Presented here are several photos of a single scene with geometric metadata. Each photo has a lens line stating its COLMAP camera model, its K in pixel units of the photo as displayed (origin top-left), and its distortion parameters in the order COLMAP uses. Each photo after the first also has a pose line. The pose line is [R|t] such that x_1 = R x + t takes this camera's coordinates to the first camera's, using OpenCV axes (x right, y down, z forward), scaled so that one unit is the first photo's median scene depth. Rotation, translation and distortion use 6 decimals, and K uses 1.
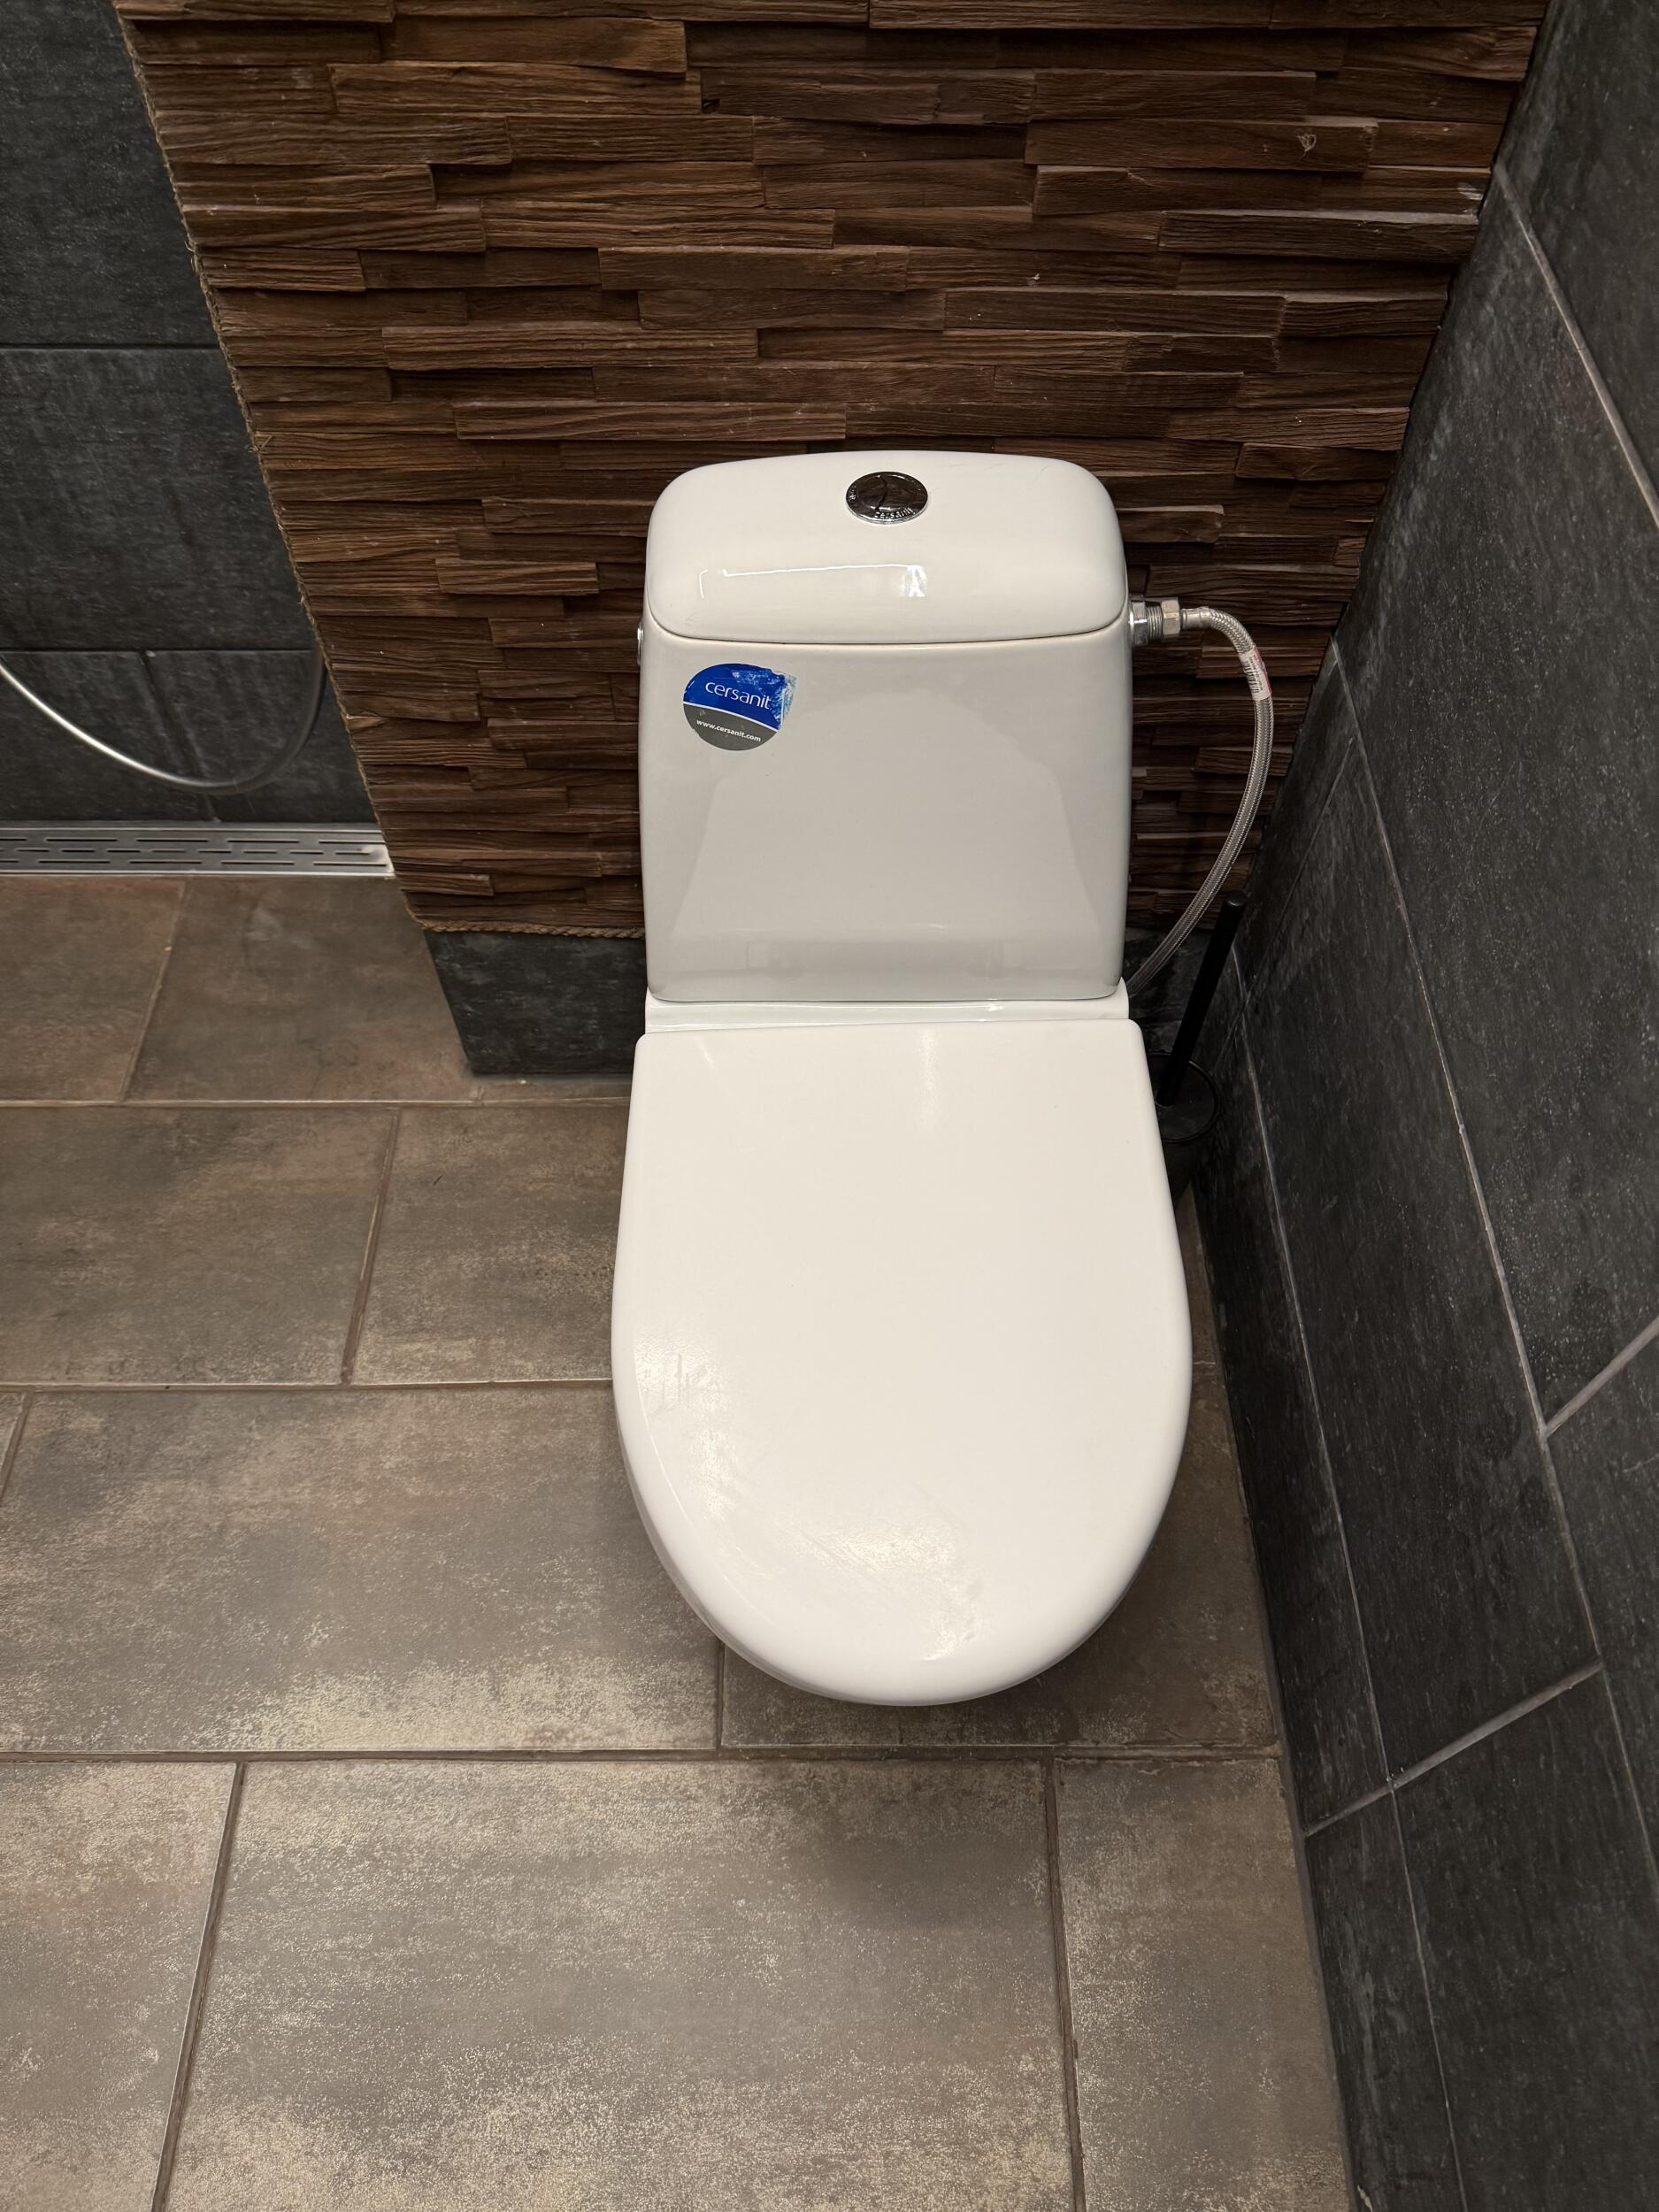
lens RADIAL K [[1559.1, 0, 834.3], [0, 1559.1, 1114.5], [0, 0, 1]] dist [0.035537, -0.055032]
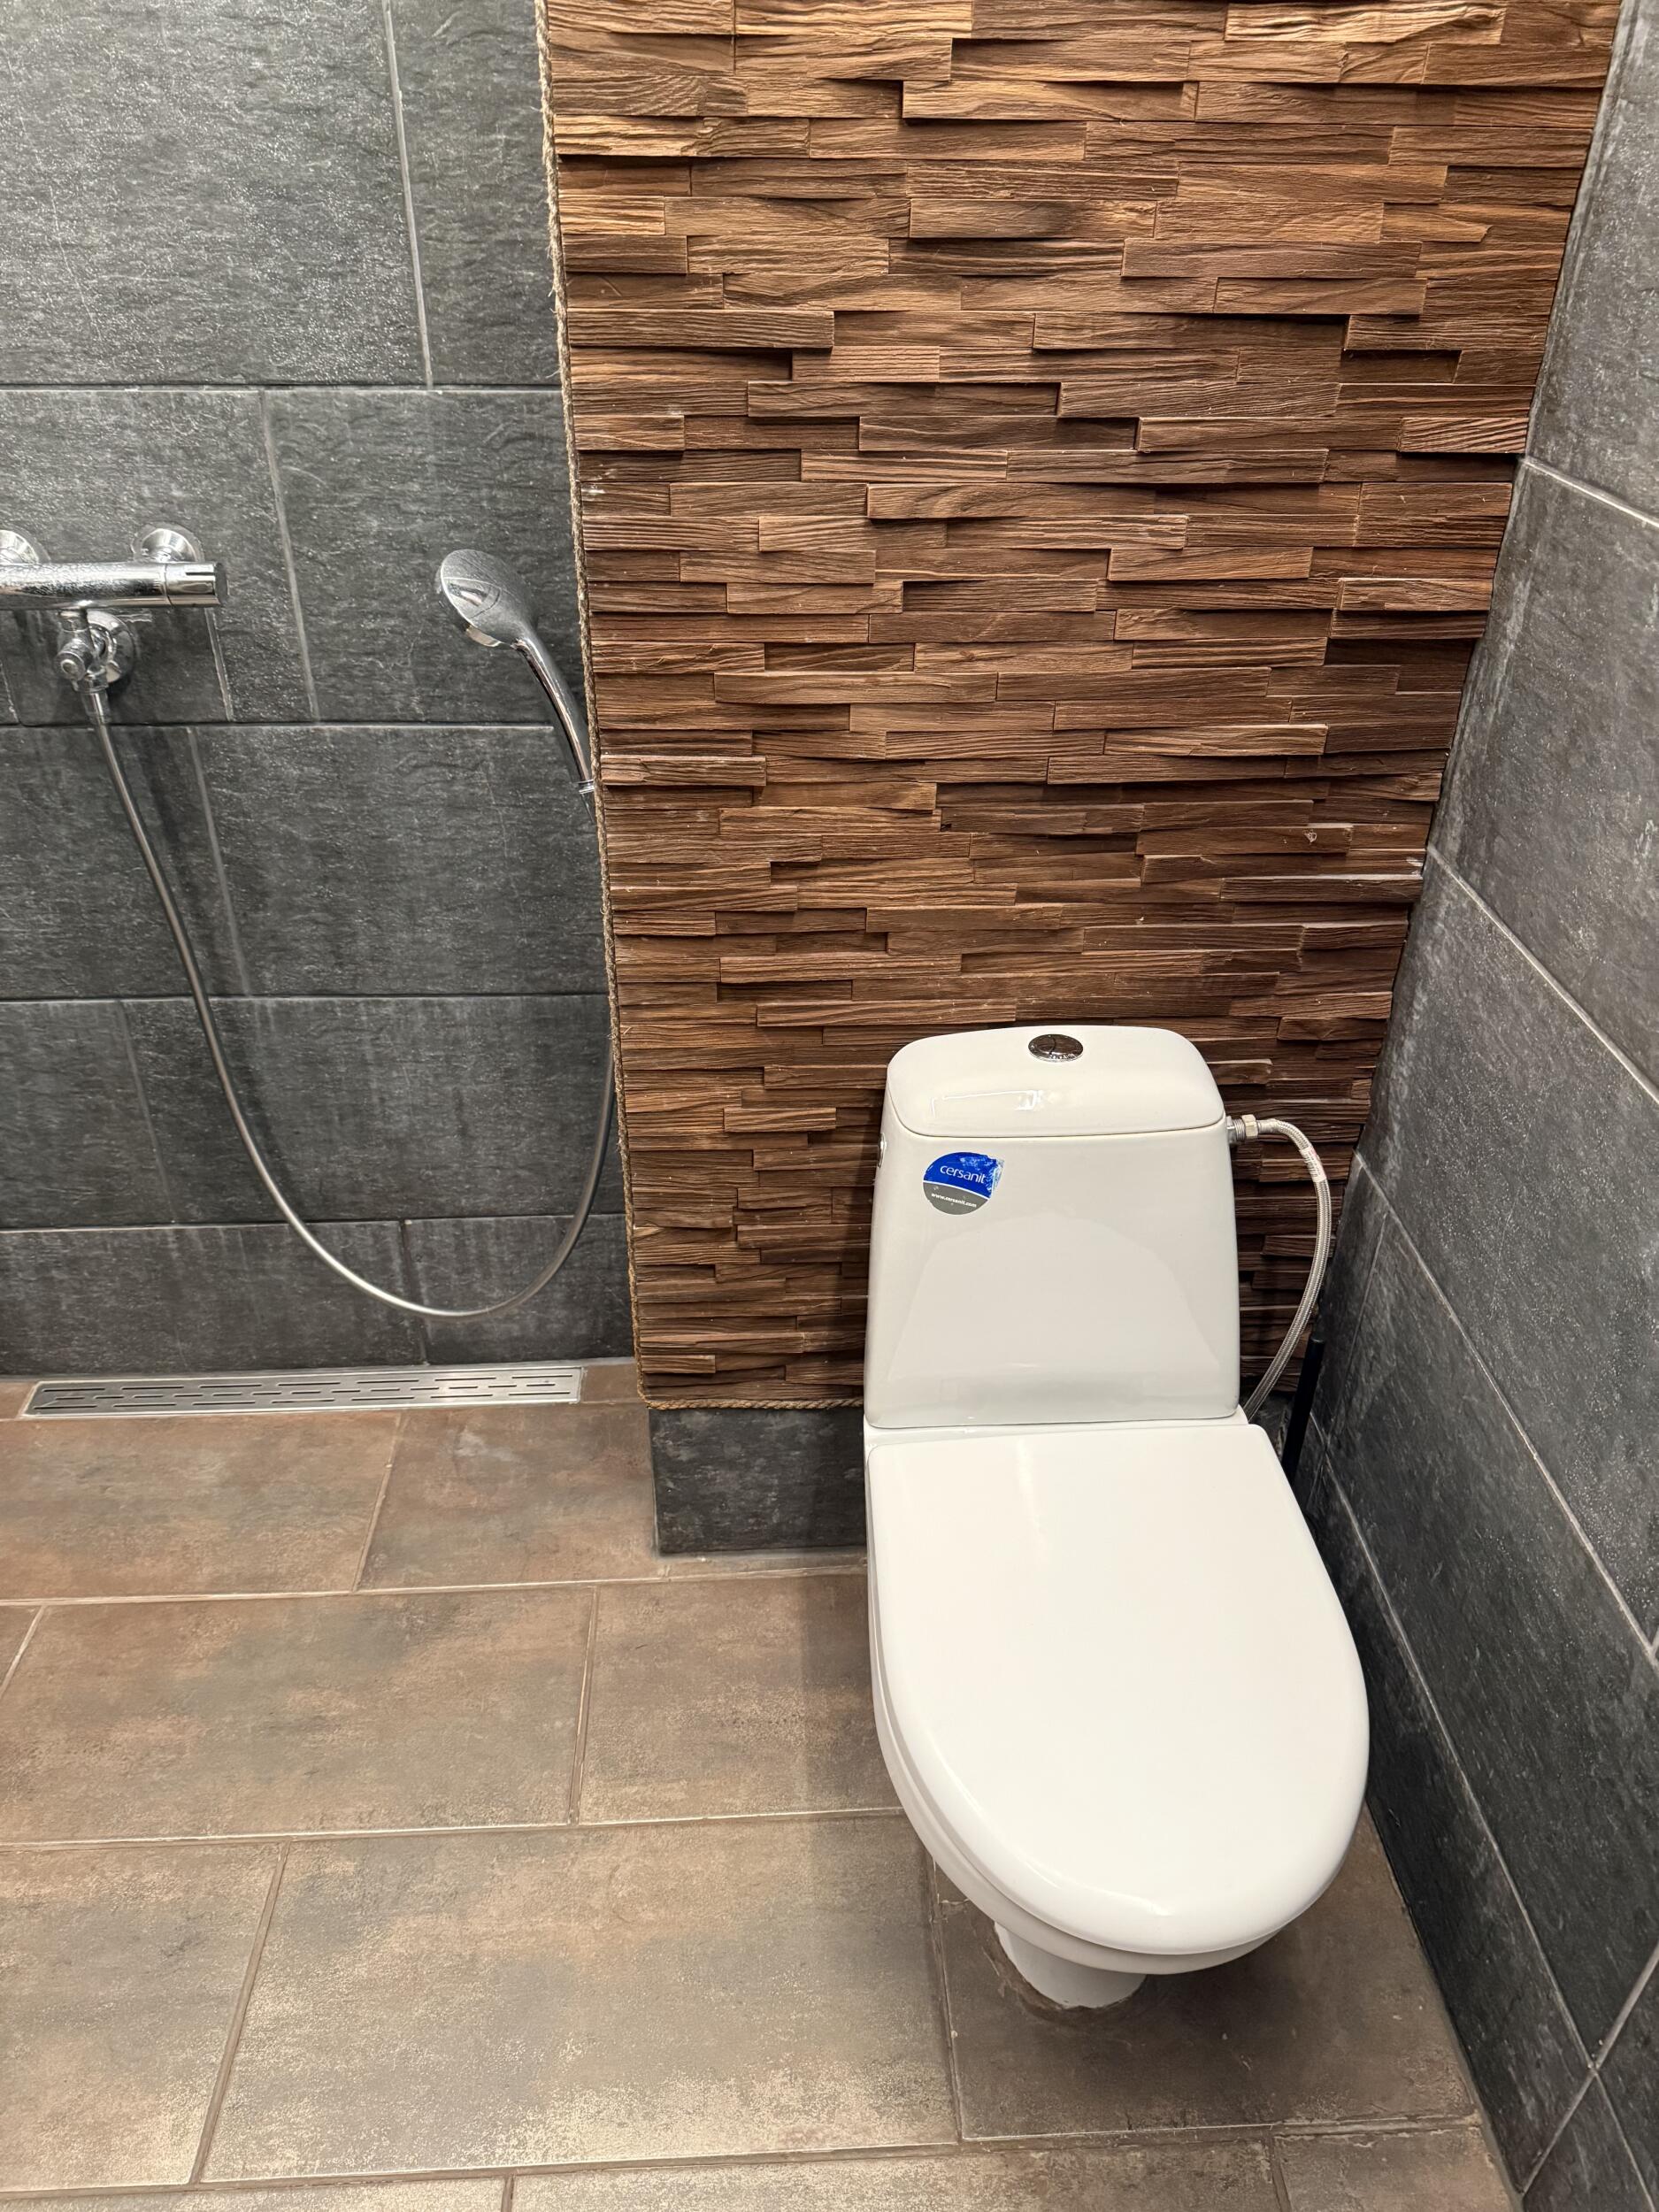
lens RADIAL K [[1559.1, 0, 834.3], [0, 1559.1, 1114.5], [0, 0, 1]] dist [0.035537, -0.055032]
pose [[0.999045, -0.026027, 0.035095, -0.181001], [0.038035, 0.913352, -0.405391, 0.198885], [-0.021503, 0.406339, 0.913469, -0.252935]]
